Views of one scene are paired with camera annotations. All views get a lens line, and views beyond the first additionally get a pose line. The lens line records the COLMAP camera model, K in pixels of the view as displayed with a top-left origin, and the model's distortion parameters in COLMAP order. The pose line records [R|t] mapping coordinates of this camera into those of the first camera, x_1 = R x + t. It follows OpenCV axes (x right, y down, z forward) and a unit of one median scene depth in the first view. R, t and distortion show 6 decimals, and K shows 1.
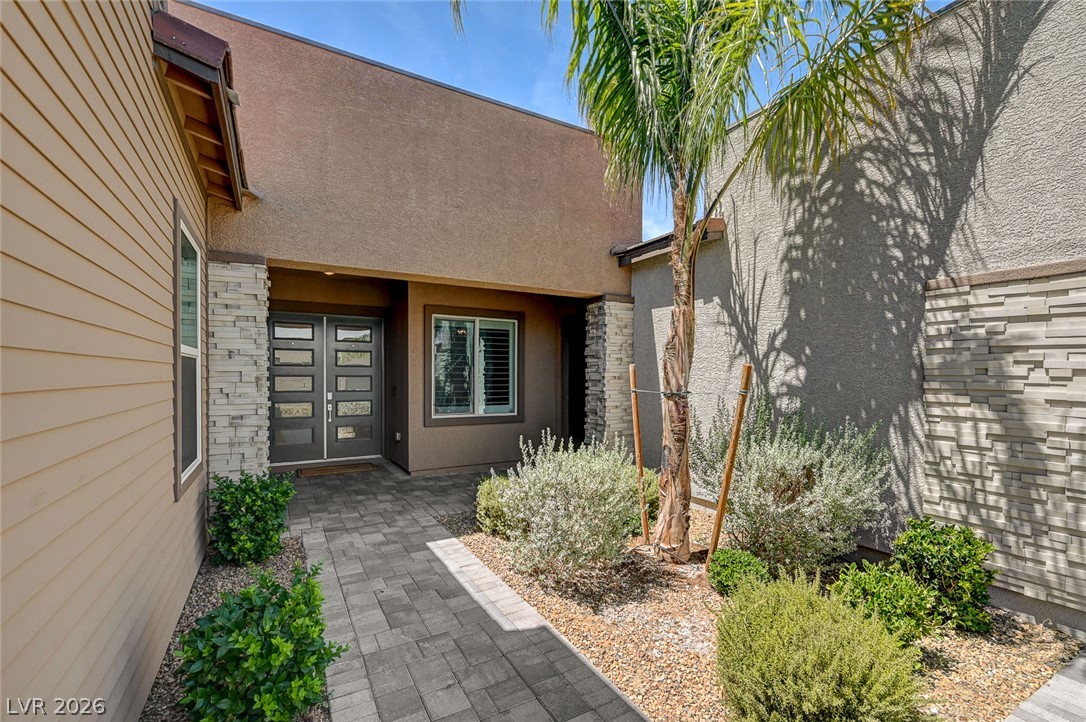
lens RADIAL K [[470.9, 0, 547.5], [0, 470.9, 382.8], [0, 0, 1]] dist [-0.000073, 0.000040]
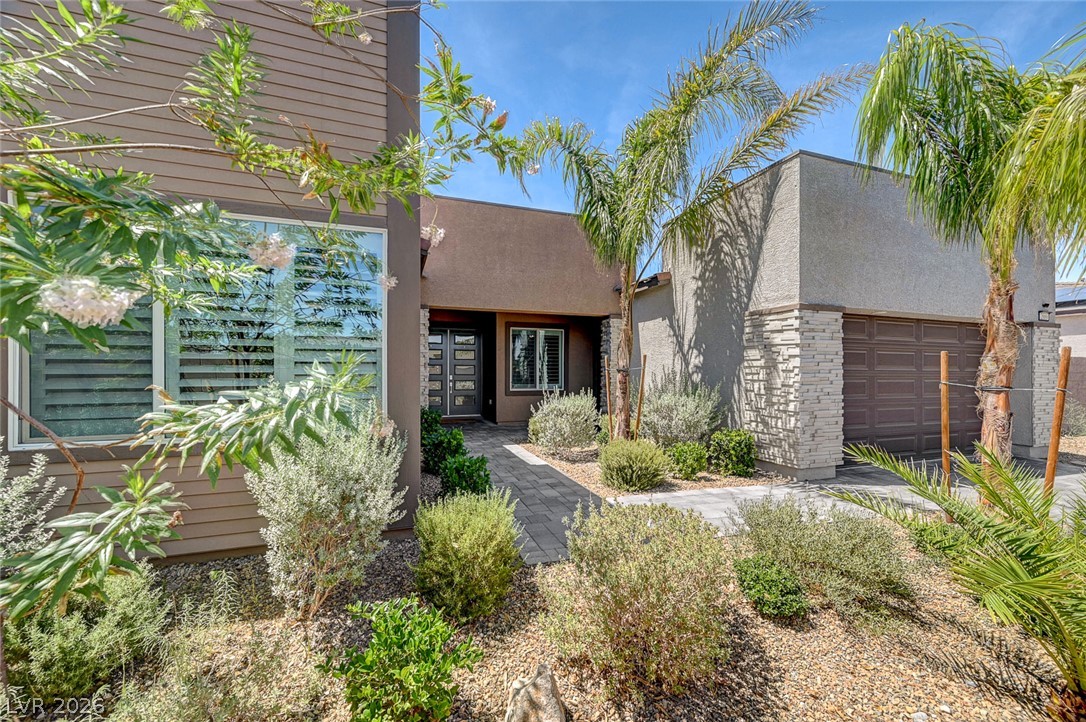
lens RADIAL K [[431.5, 0, 548.6], [0, 431.5, 375.2], [0, 0, 1]] dist [0.000262, 0.000017]
pose [[0.984138, 0.000846, -0.177405, 0.178355], [-0.002179, 0.999971, -0.007322, 0.037183], [0.177394, 0.007592, 0.984111, -0.531813]]
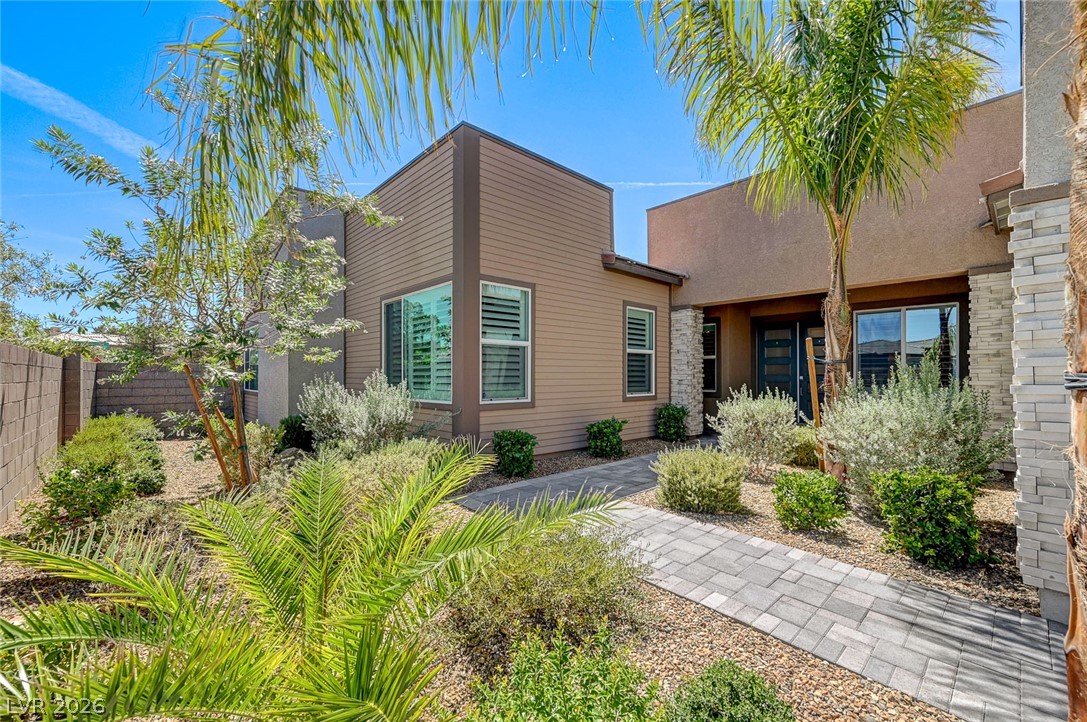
lens RADIAL K [[449.1, 0, 543.8], [0, 449.1, 374.3], [0, 0, 1]] dist [0.002246, 0.000386]
pose [[0.219186, -0.006538, -0.975661, 0.831018], [-0.016270, 0.999814, -0.010355, 0.051972], [0.975547, 0.018144, 0.219039, -0.051713]]
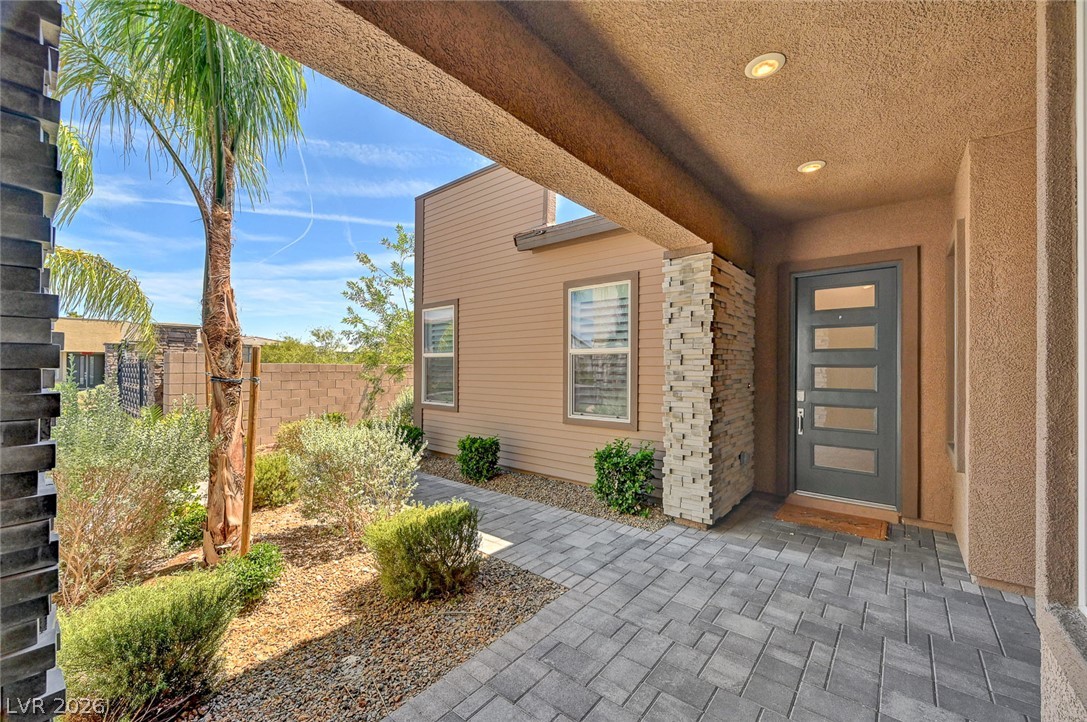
lens RADIAL K [[430.0, 0, 546.7], [0, 430.0, 366.0], [0, 0, 1]] dist [0.000692, 0.000086]
pose [[-0.937858, -0.007873, -0.346929, -0.013529], [-0.012331, 0.999867, 0.010644, -0.012817], [0.346800, 0.014261, -0.937831, 1.242801]]
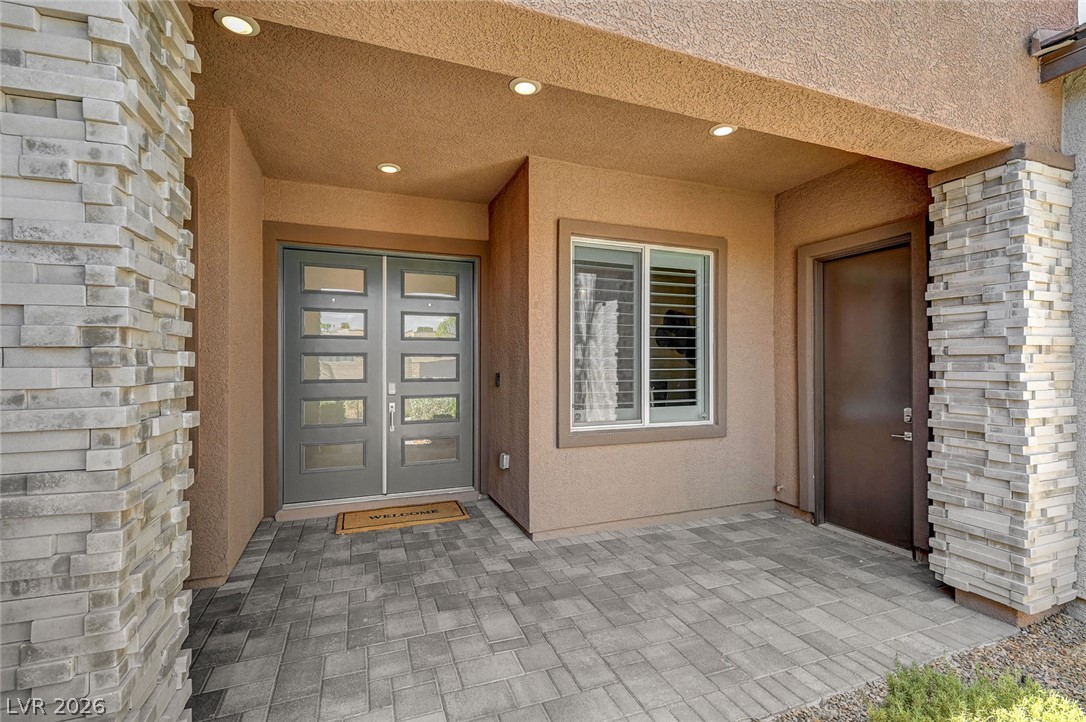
lens RADIAL K [[481.0, 0, 543.0], [0, 481.0, 361.0], [0, 0, 1]] dist [0.003046, 0.000493]
pose [[0.987767, -0.004550, -0.155869, -0.219743], [0.001267, 0.999775, -0.021158, 0.008051], [0.155931, 0.020701, 0.987551, 0.526206]]
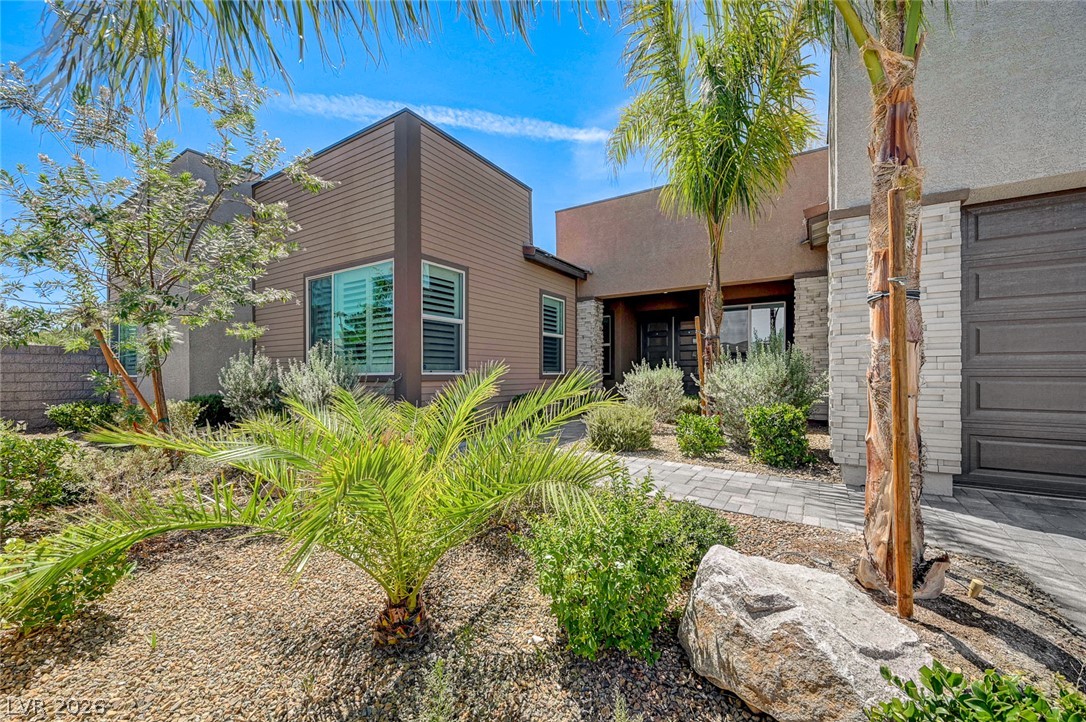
lens RADIAL K [[435.7, 0, 544.6], [0, 435.7, 379.4], [0, 0, 1]] dist [0.000084, -0.000033]
pose [[0.461133, 0.003723, -0.887323, 0.882825], [-0.010158, 0.999948, -0.001084, 0.115155], [0.887273, 0.009513, 0.461146, -0.181384]]
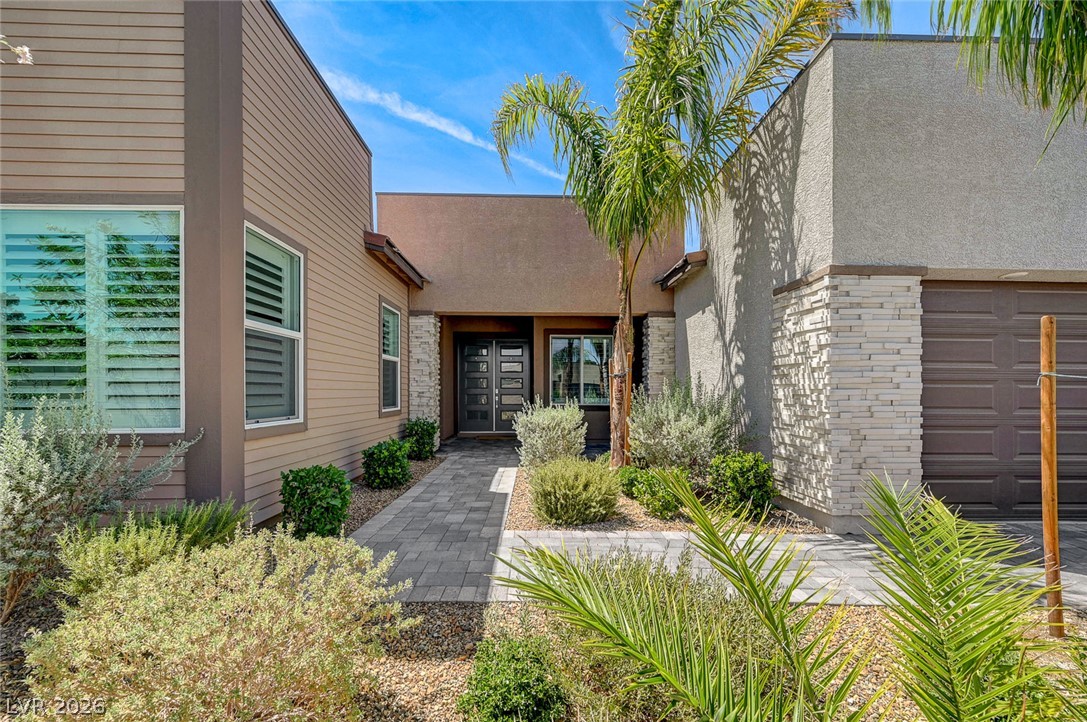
lens RADIAL K [[448.8, 0, 547.7], [0, 448.8, 398.0], [0, 0, 1]] dist [-0.001299, -0.000345]
pose [[0.880780, 0.003558, -0.473512, 0.481999], [-0.005917, 0.999976, -0.003494, 0.066829], [0.473488, 0.005879, 0.880781, -0.285136]]
